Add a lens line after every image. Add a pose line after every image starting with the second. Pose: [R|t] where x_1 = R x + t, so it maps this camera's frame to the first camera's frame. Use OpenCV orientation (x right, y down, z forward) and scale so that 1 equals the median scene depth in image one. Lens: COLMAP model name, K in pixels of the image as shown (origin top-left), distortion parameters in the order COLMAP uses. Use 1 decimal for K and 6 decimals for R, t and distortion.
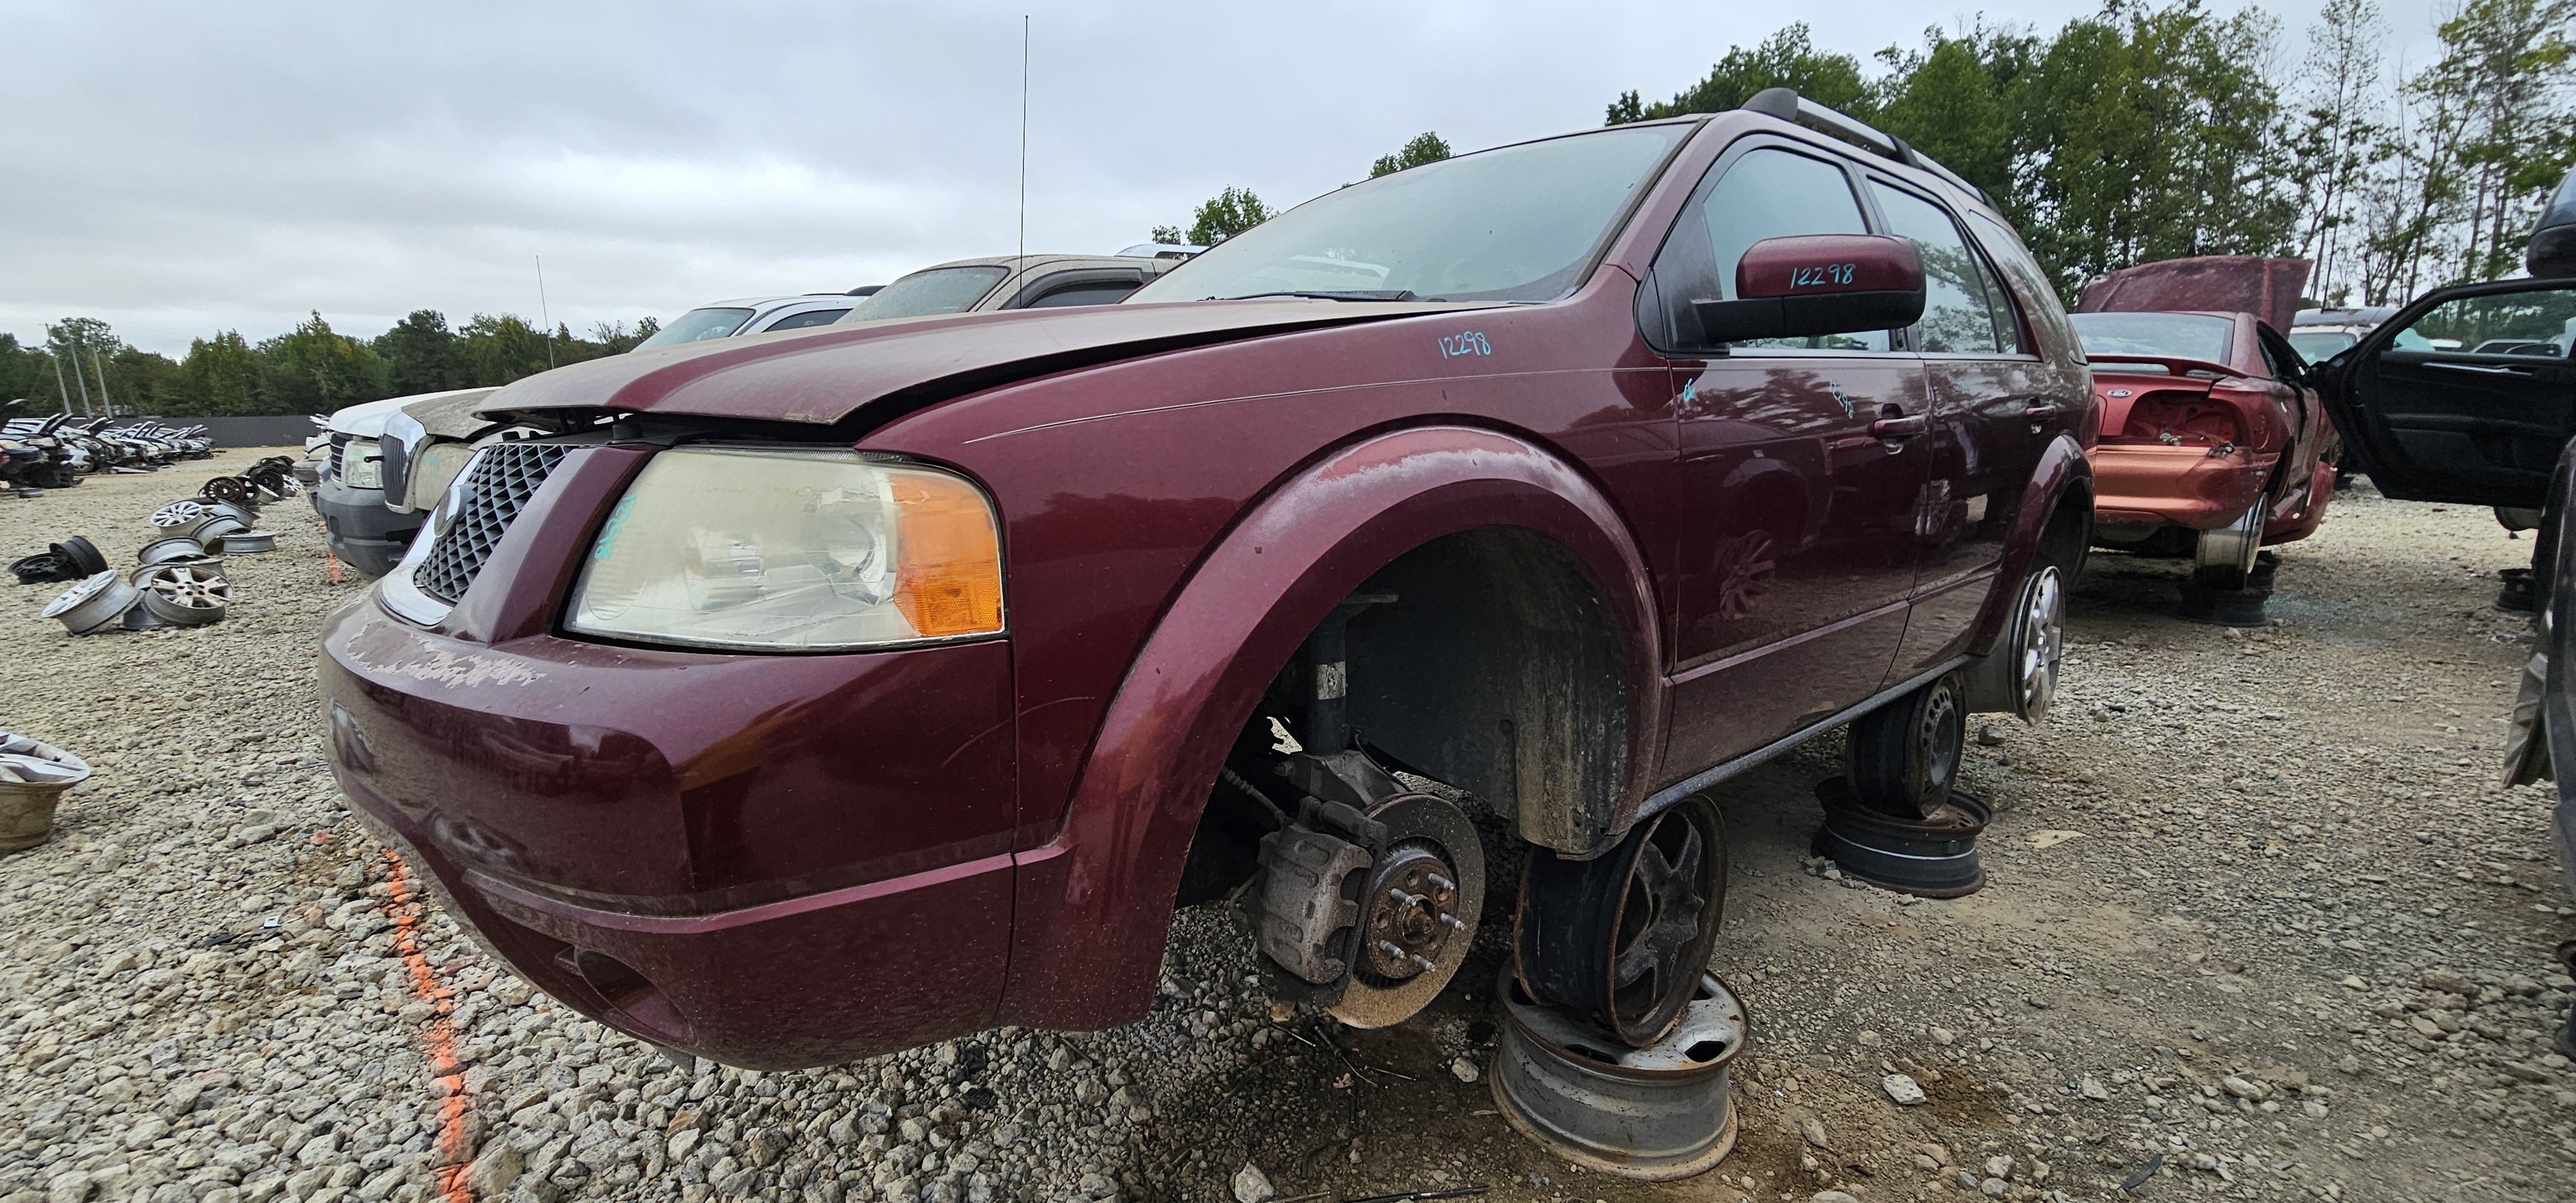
lens RADIAL K [[1048.0, 0, 1271.2], [0, 1048.0, 611.8], [0, 0, 1]] dist [-0.000482, 0.000056]
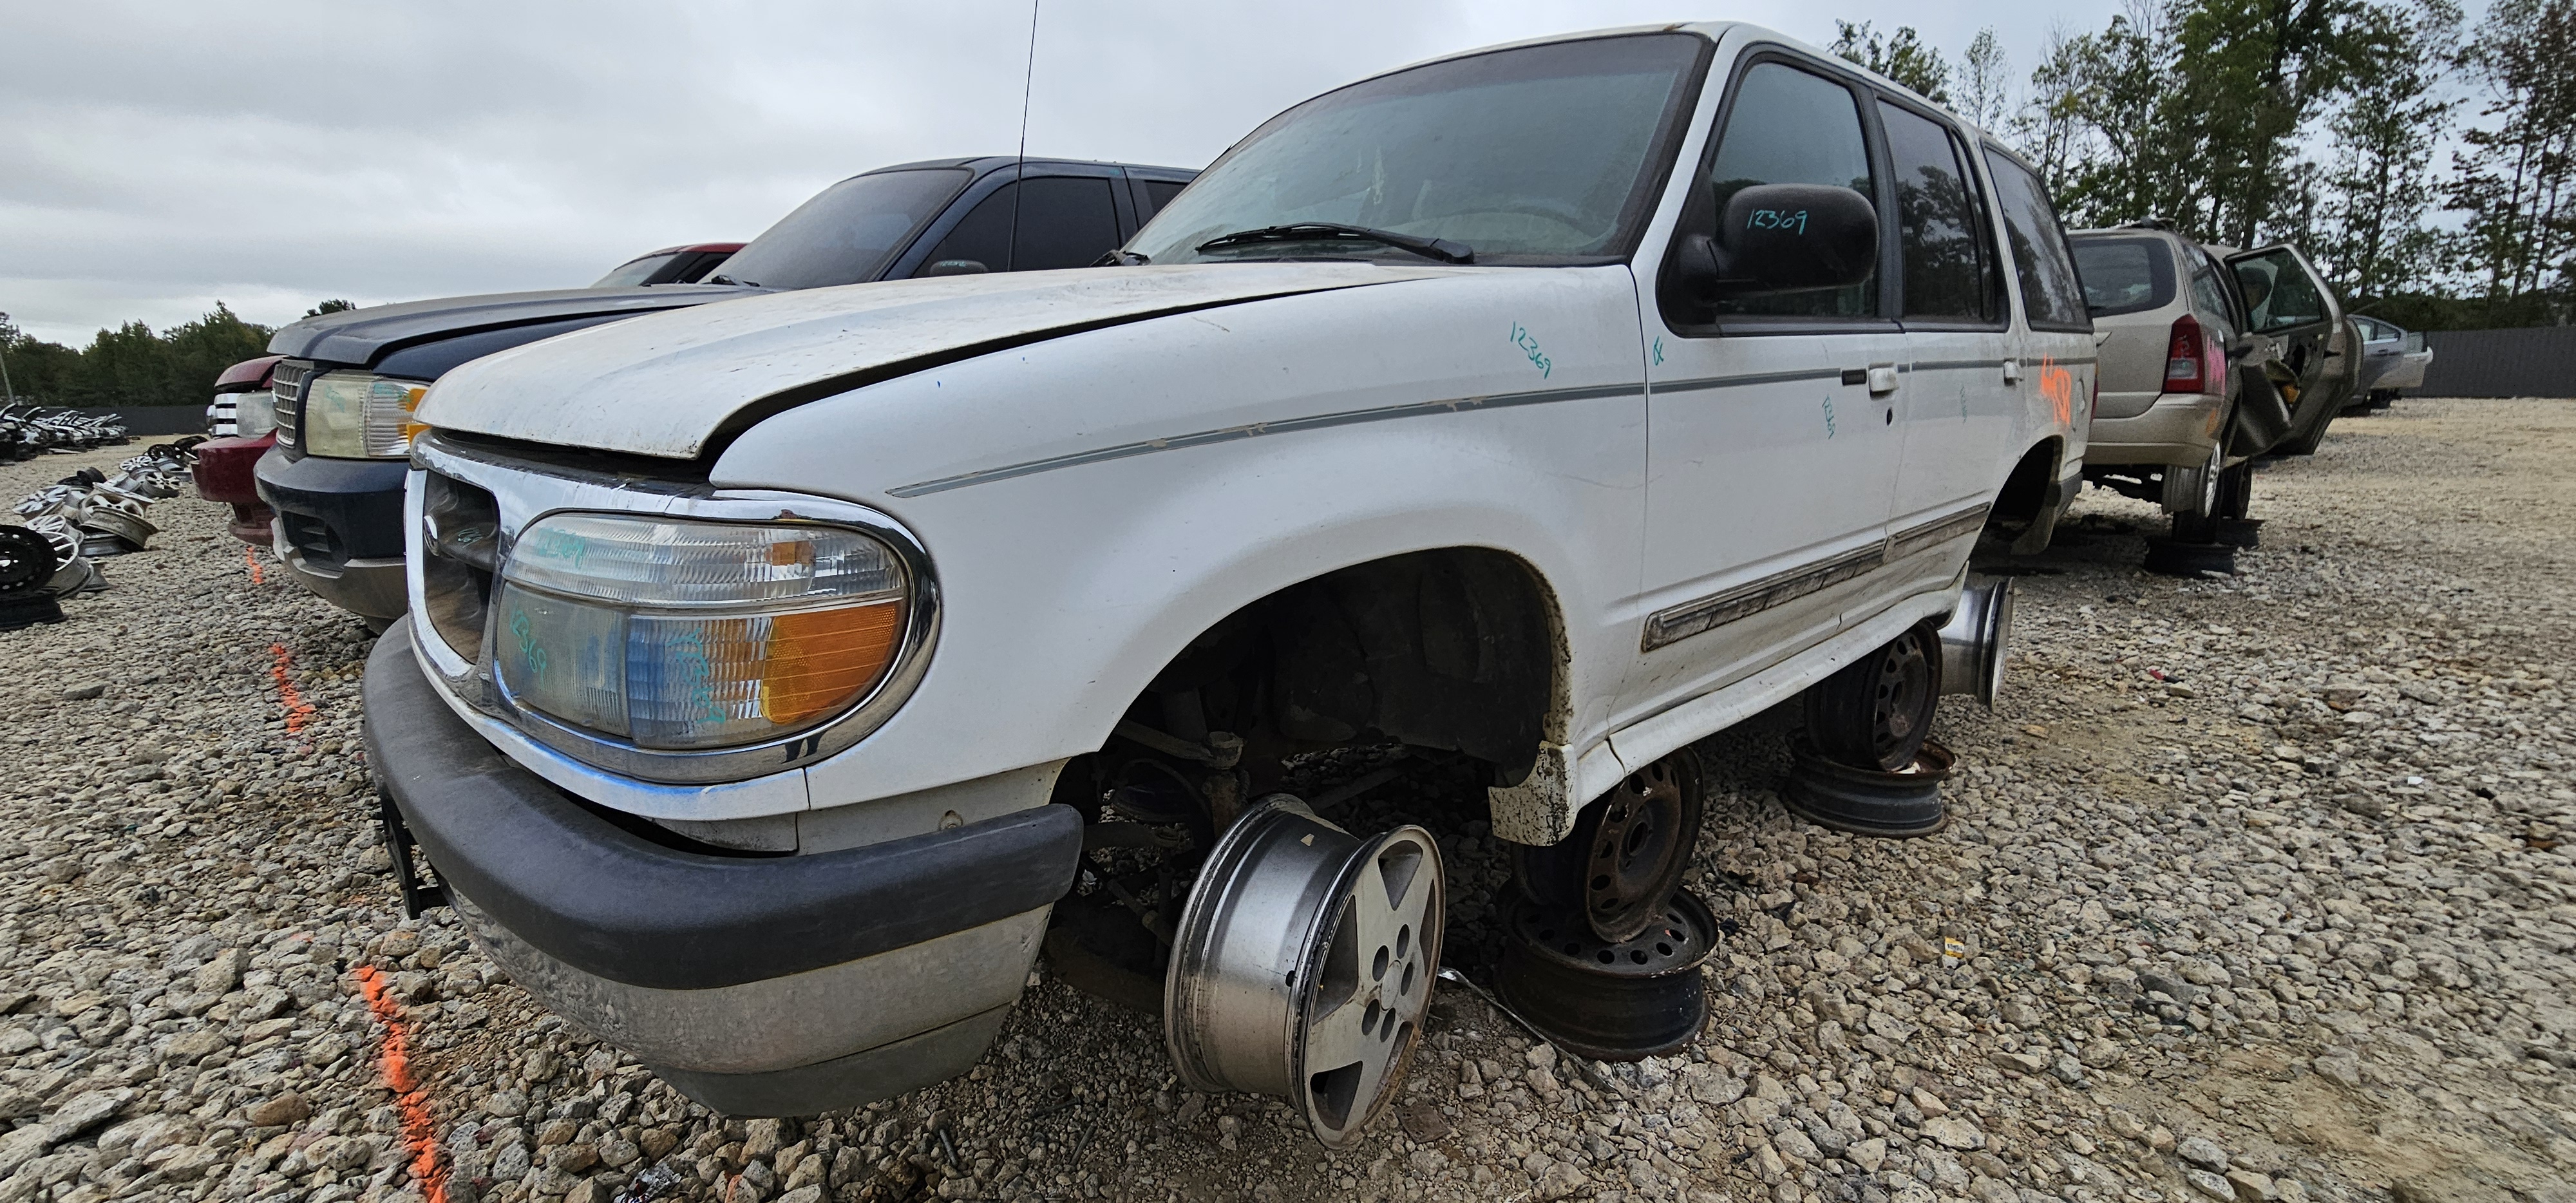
lens RADIAL K [[1048.0, 0, 1271.2], [0, 1048.0, 611.8], [0, 0, 1]] dist [-0.000482, 0.000056]
pose [[0.999043, -0.014633, 0.041223, 0.158573], [0.013990, 0.999777, 0.015828, 0.032775], [-0.041445, -0.015236, 0.999025, -0.171602]]
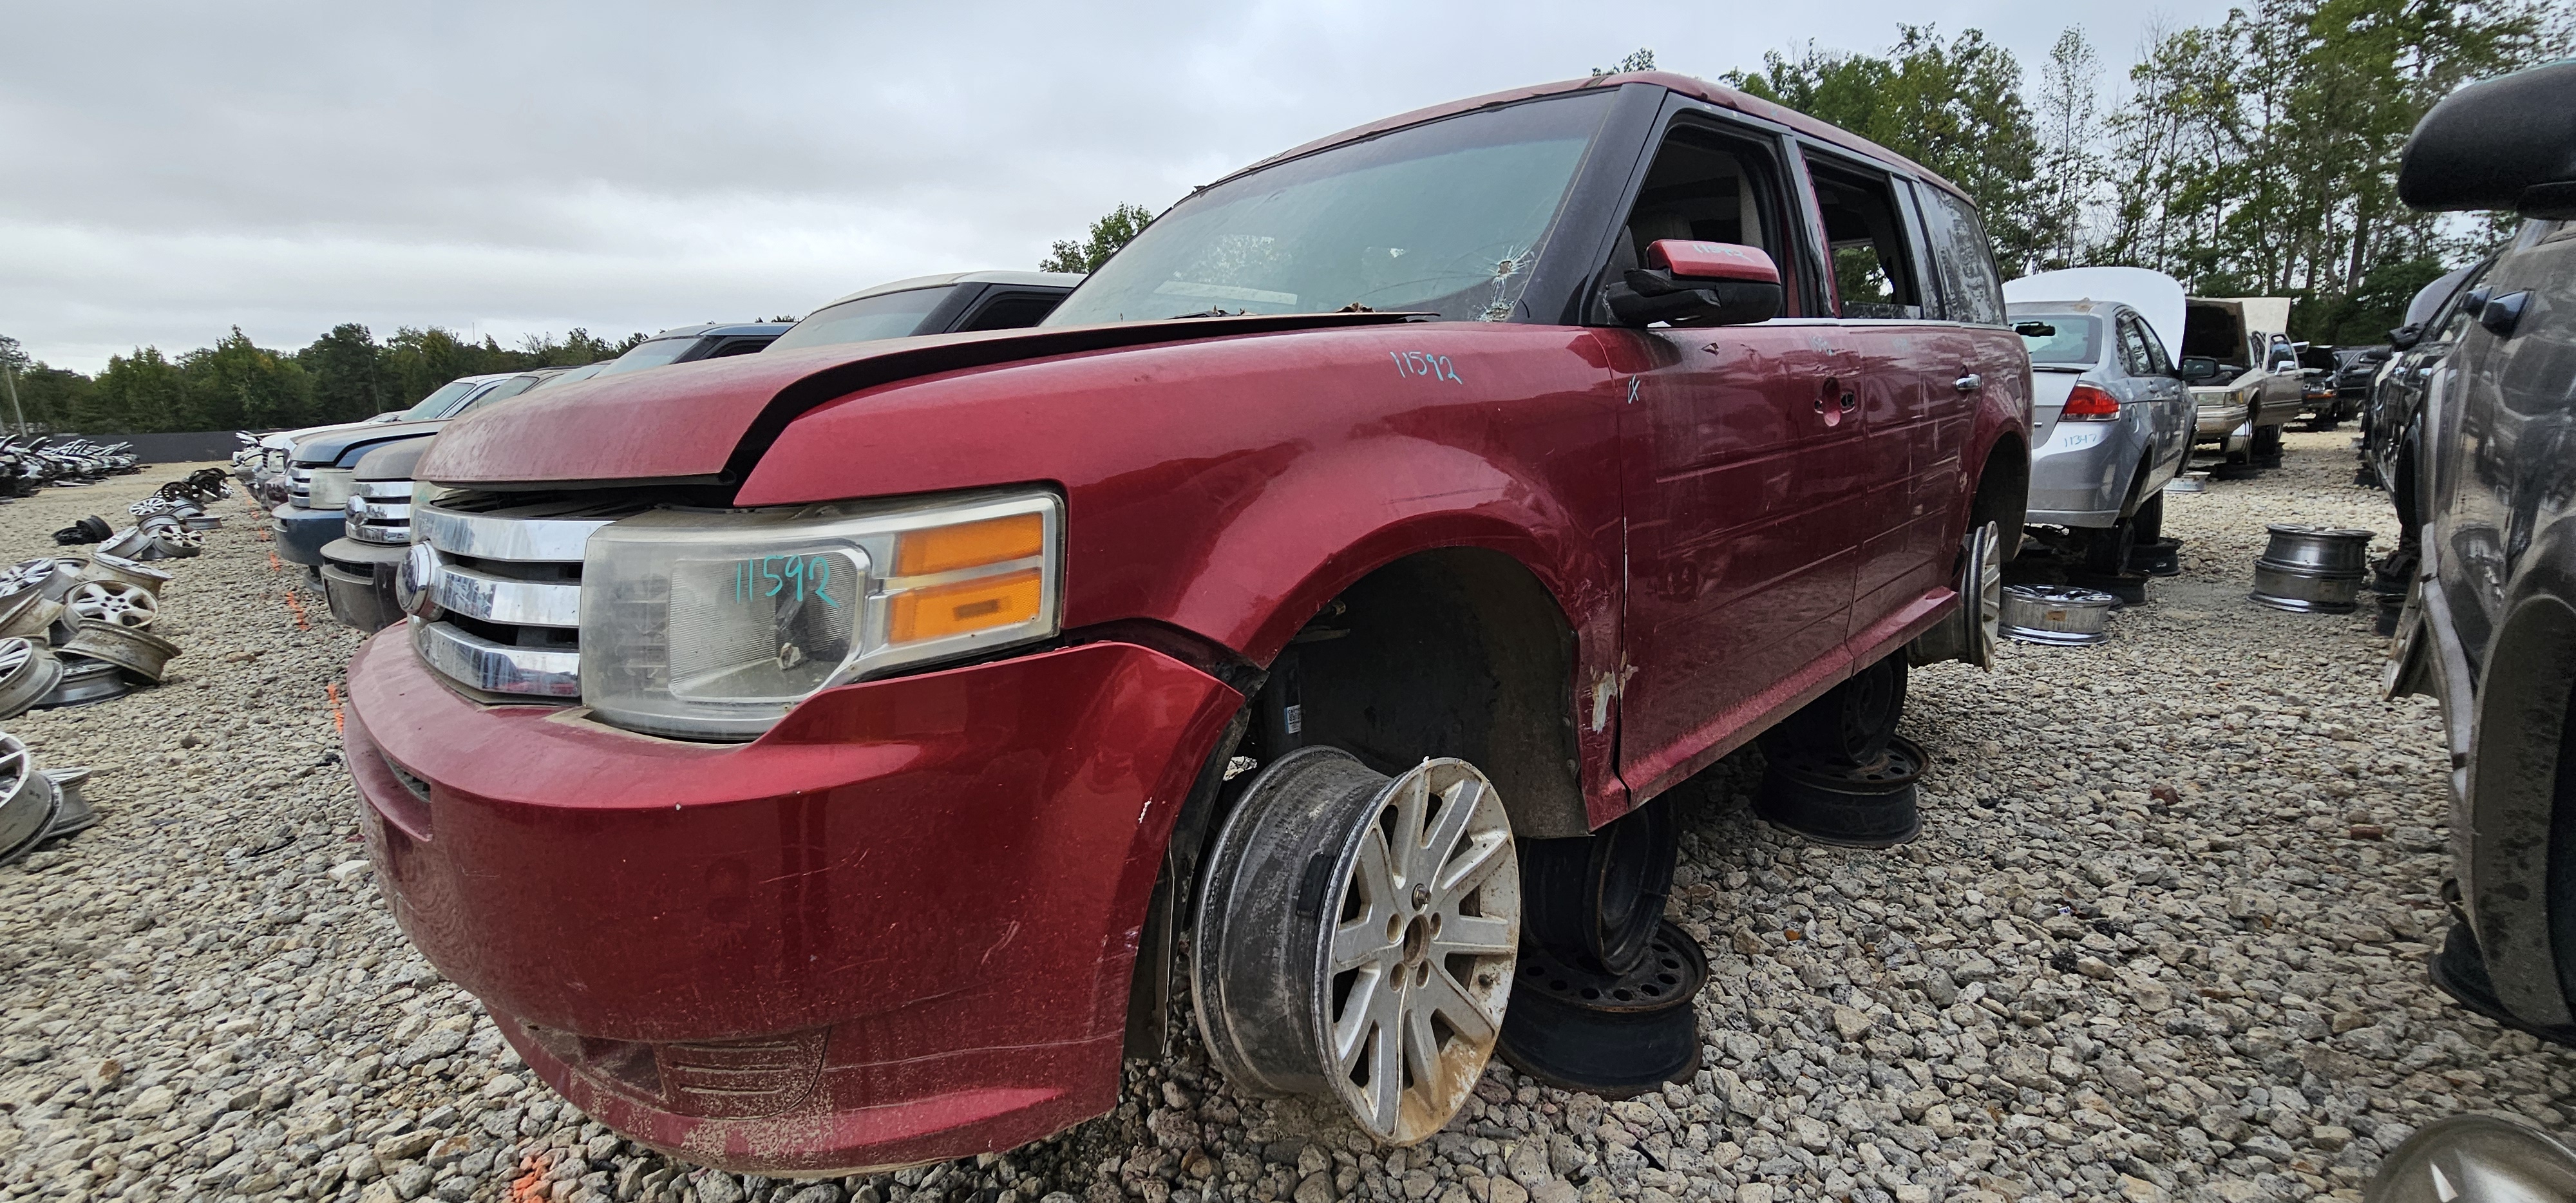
lens RADIAL K [[1048.0, 0, 1271.2], [0, 1048.0, 611.8], [0, 0, 1]] dist [-0.000482, 0.000056]
pose [[0.999082, -0.021108, 0.037269, 0.096915], [0.021107, 0.999777, 0.000420, 0.018622], [-0.037269, 0.000367, 0.999305, -0.109537]]
